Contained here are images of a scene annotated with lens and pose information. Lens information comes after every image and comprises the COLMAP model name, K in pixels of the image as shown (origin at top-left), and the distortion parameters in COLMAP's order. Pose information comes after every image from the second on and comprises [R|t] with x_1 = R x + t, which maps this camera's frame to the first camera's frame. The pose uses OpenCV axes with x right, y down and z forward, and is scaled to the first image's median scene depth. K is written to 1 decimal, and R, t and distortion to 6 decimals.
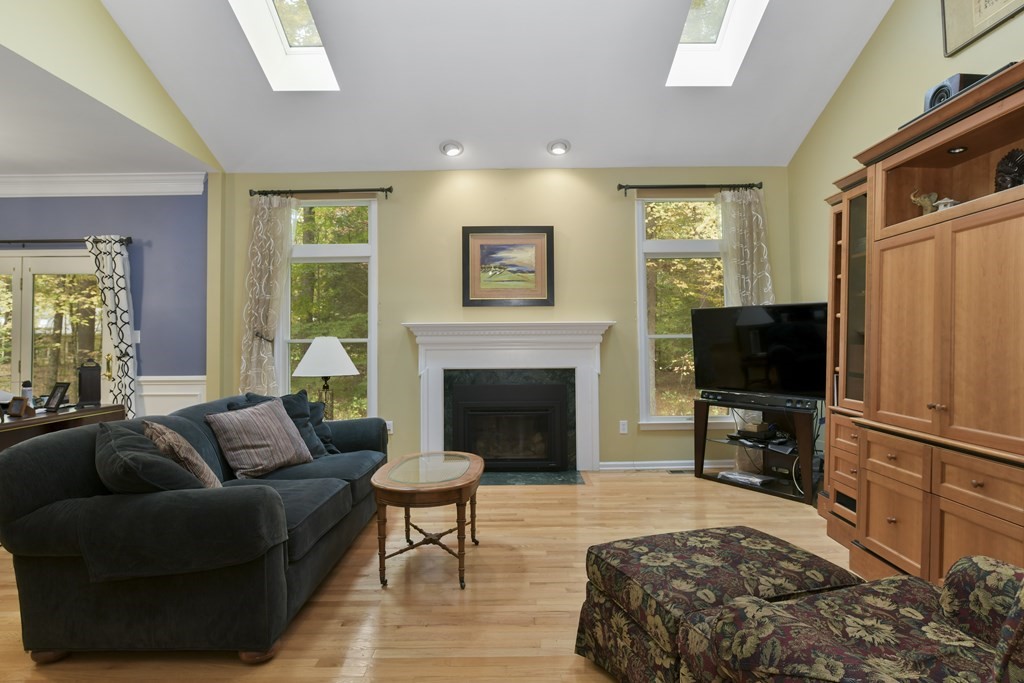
lens RADIAL K [[554.1, 0, 509.7], [0, 554.1, 334.4], [0, 0, 1]] dist [-0.008291, 0.001223]
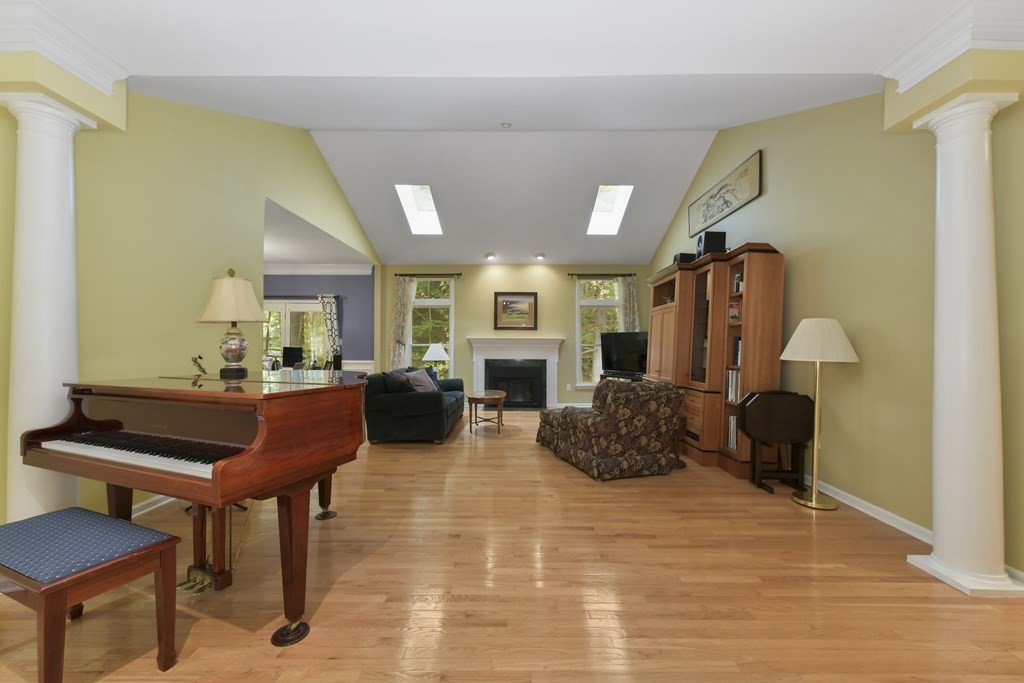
lens RADIAL K [[408.1, 0, 510.0], [0, 408.1, 349.8], [0, 0, 1]] dist [-0.003267, 0.000847]
pose [[0.999857, 0.014213, -0.009117, -0.009016], [-0.013983, 0.999596, 0.024765, -0.013720], [0.009466, -0.024634, 0.999652, -0.577334]]
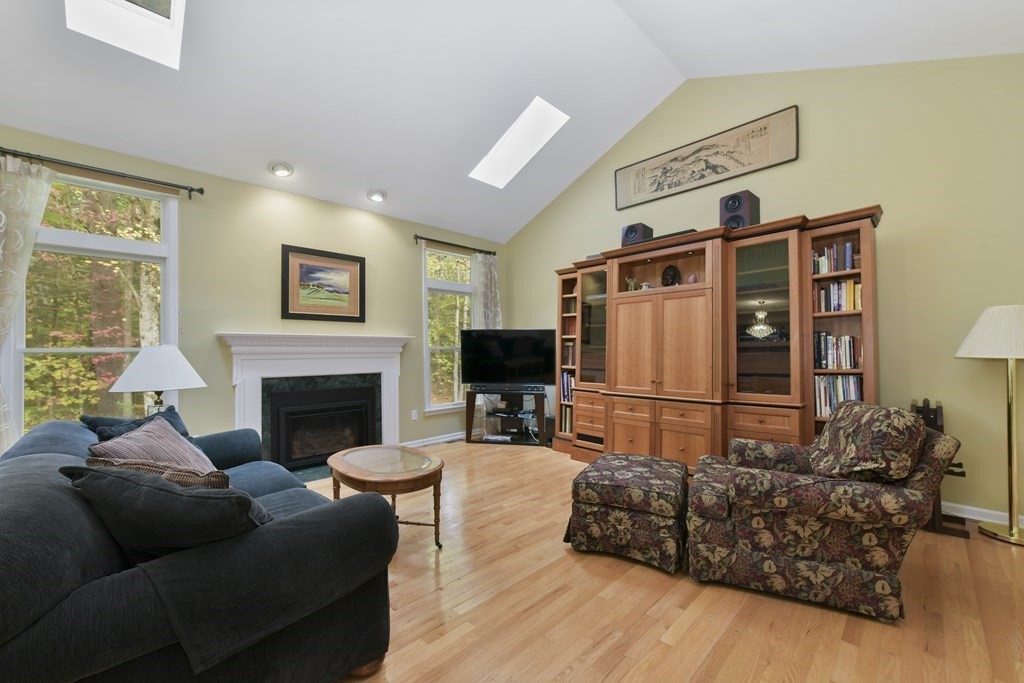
lens RADIAL K [[408.1, 0, 517.0], [0, 408.1, 347.8], [0, 0, 1]] dist [-0.003267, 0.000847]
pose [[0.708470, 0.008614, 0.705688, -0.326428], [-0.007596, 0.999961, -0.004581, 0.006333], [-0.705700, -0.002115, 0.708508, 0.123226]]
